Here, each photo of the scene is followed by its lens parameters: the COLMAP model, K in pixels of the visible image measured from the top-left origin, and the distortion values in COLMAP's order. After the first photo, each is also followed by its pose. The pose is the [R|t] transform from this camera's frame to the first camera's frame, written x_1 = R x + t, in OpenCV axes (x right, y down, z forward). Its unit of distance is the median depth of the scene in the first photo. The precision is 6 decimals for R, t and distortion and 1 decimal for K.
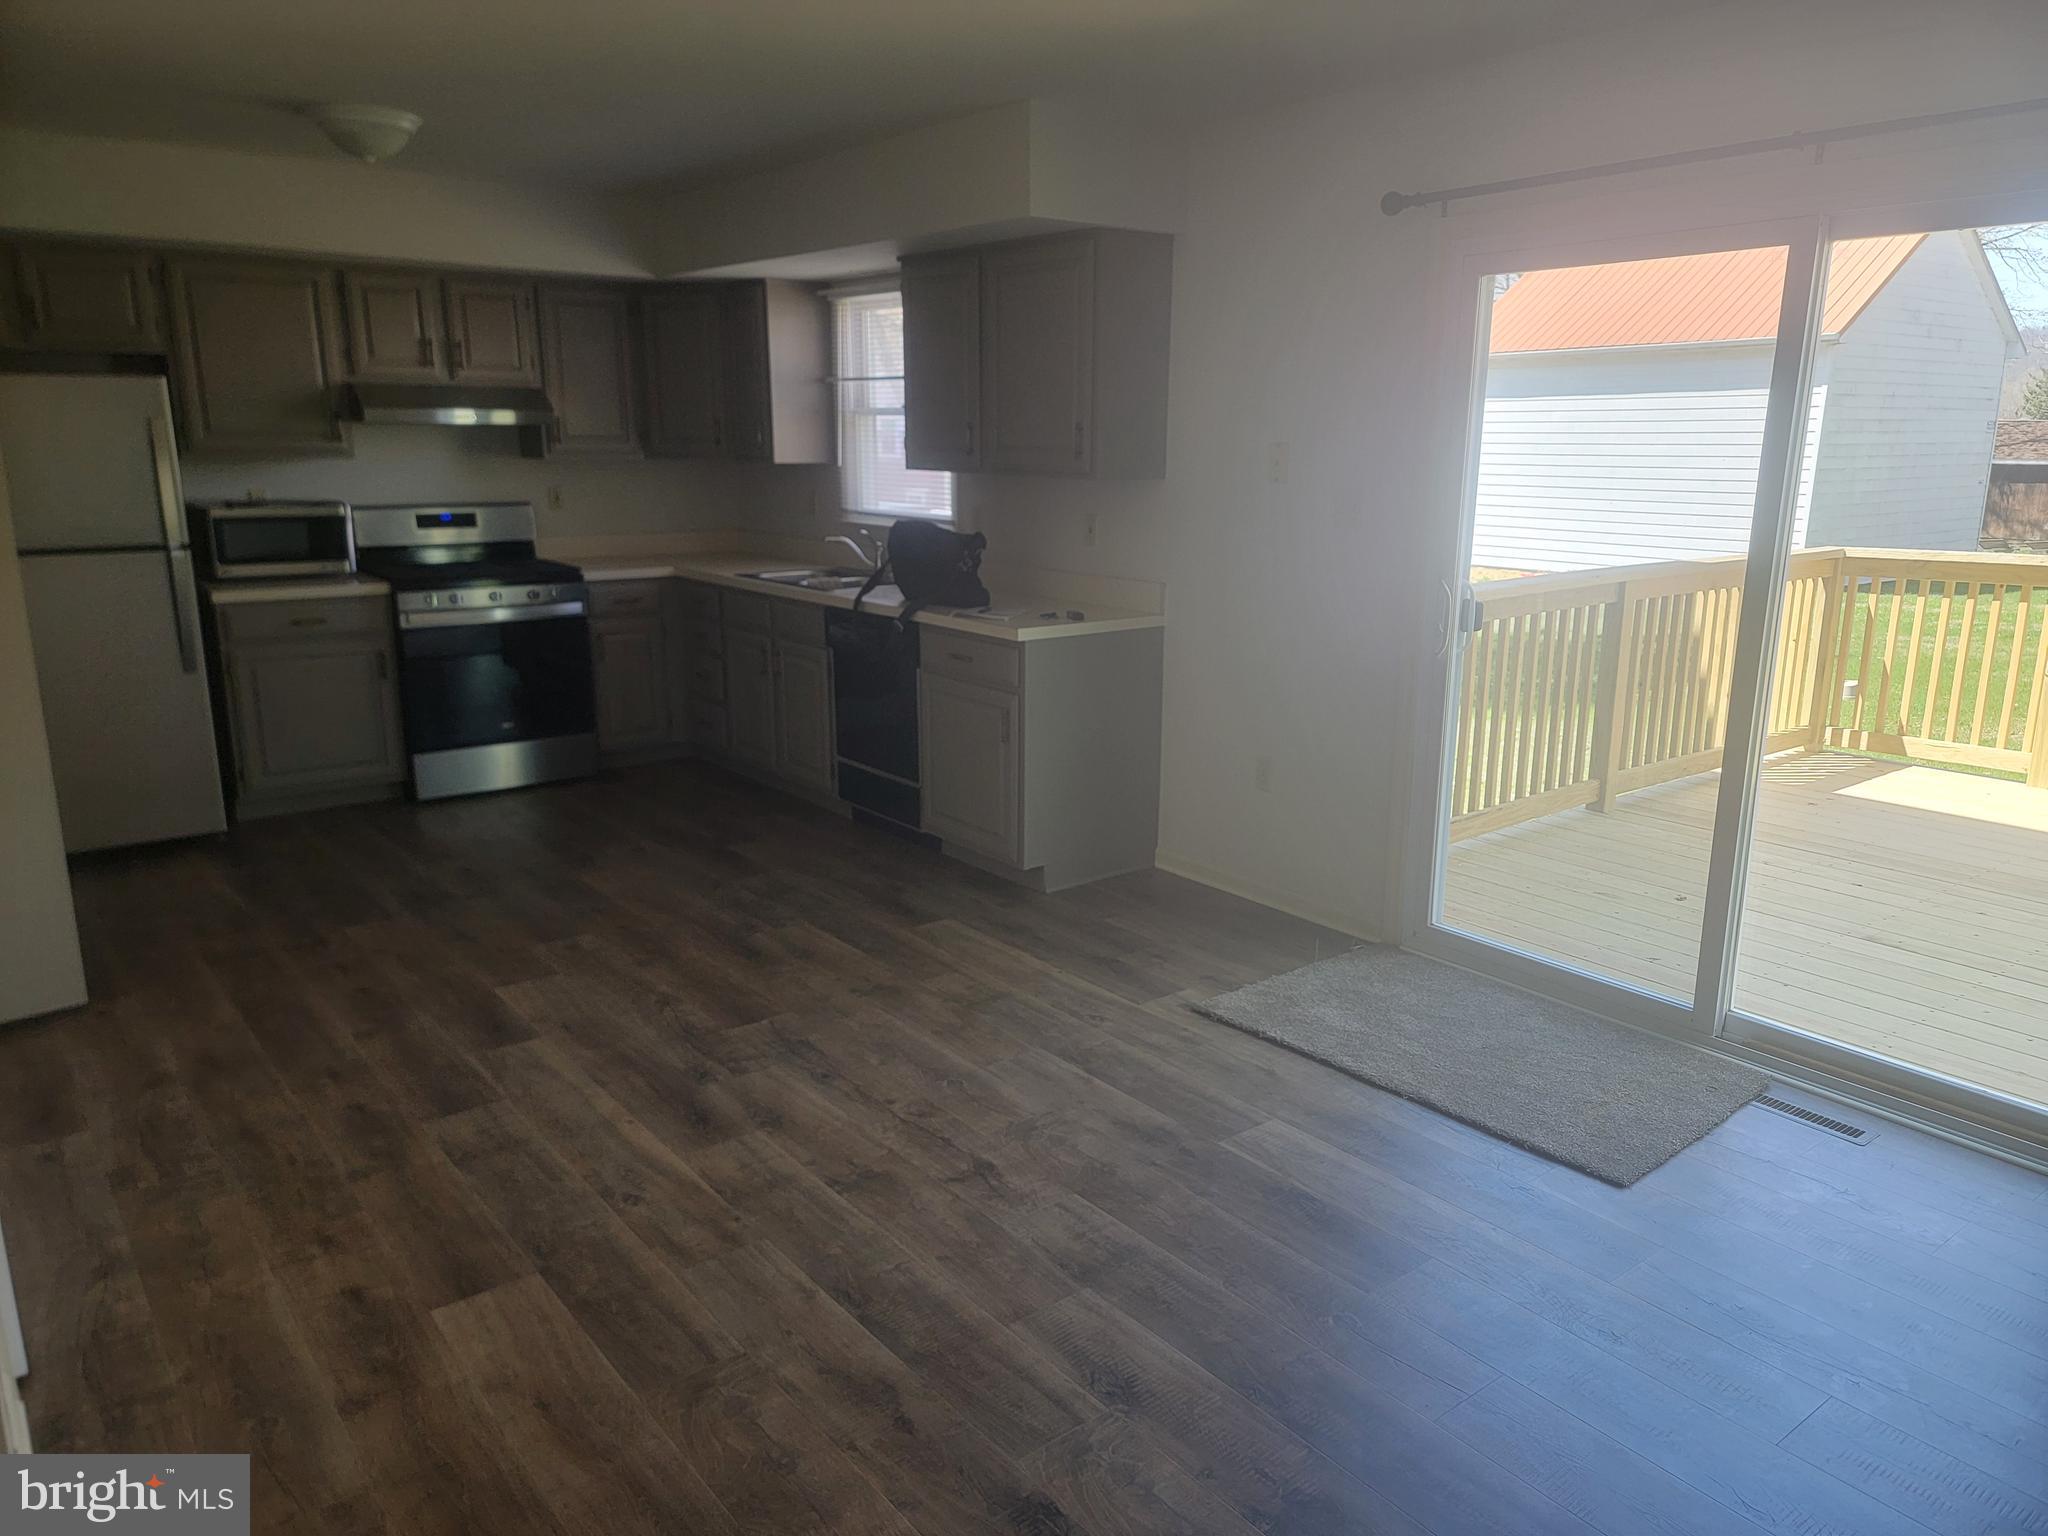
lens RADIAL K [[1437.1, 0, 1024.0], [0, 1437.1, 768.0], [0, 0, 1]] dist [0.056443, -0.061649]
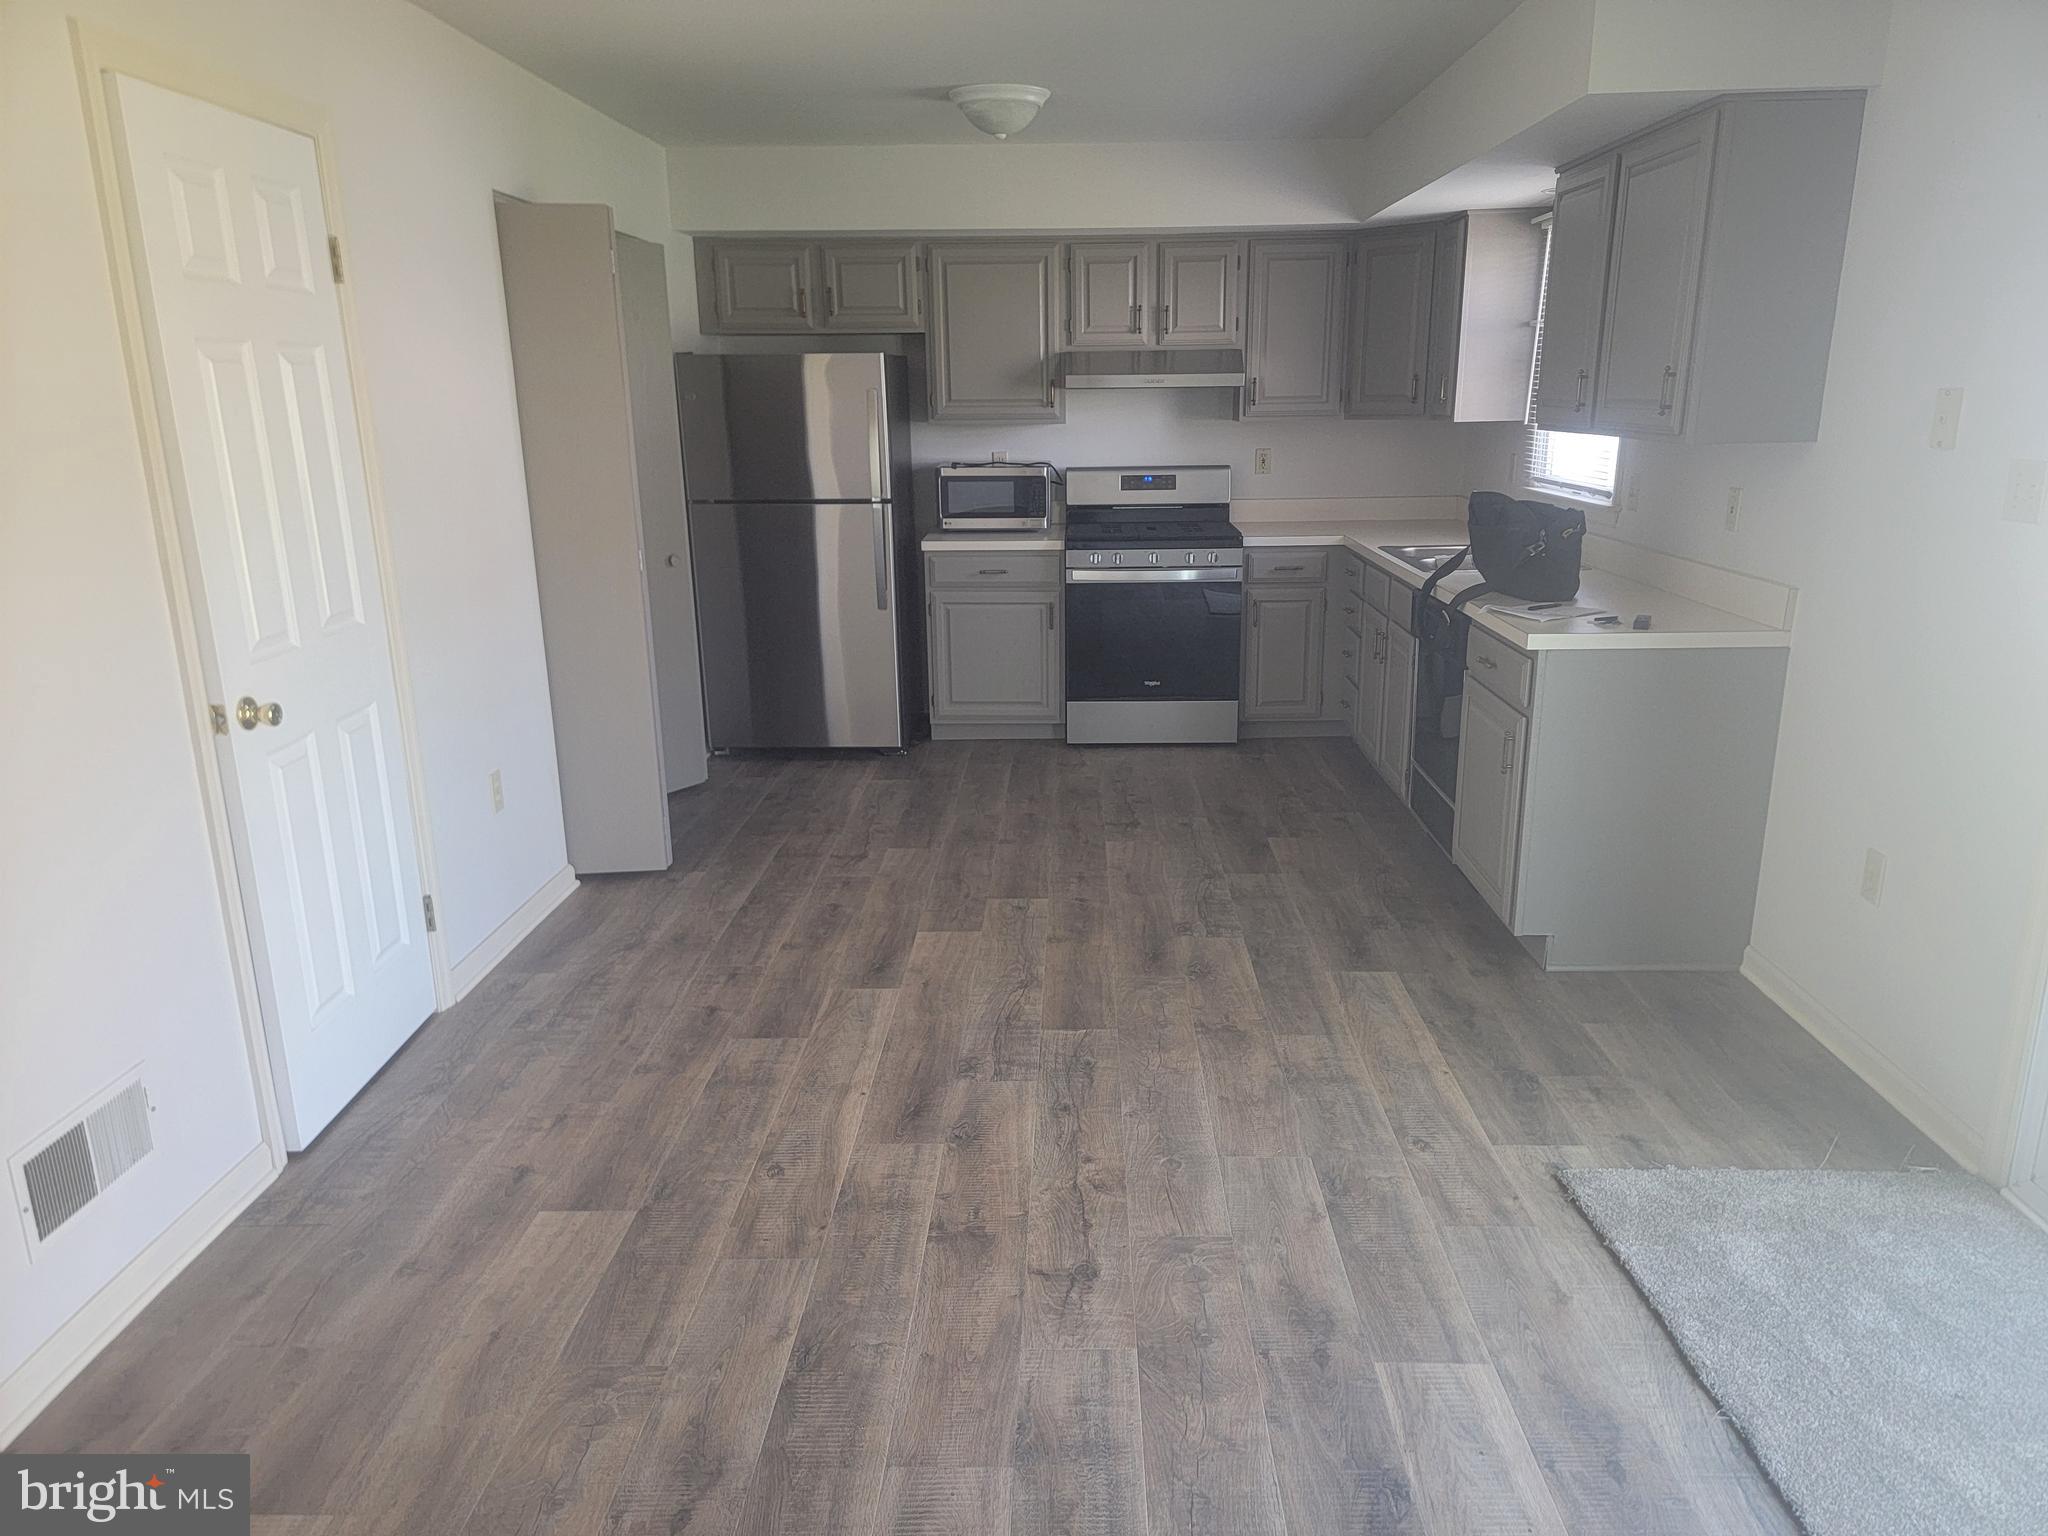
lens RADIAL K [[1402.8, 0, 1024.0], [0, 1402.8, 768.0], [0, 0, 1]] dist [0.085065, -0.078614]
pose [[0.765651, 0.149422, -0.625661, 0.303490], [-0.128553, 0.988569, 0.078776, -0.053845], [0.630280, 0.020116, 0.776107, 0.241653]]
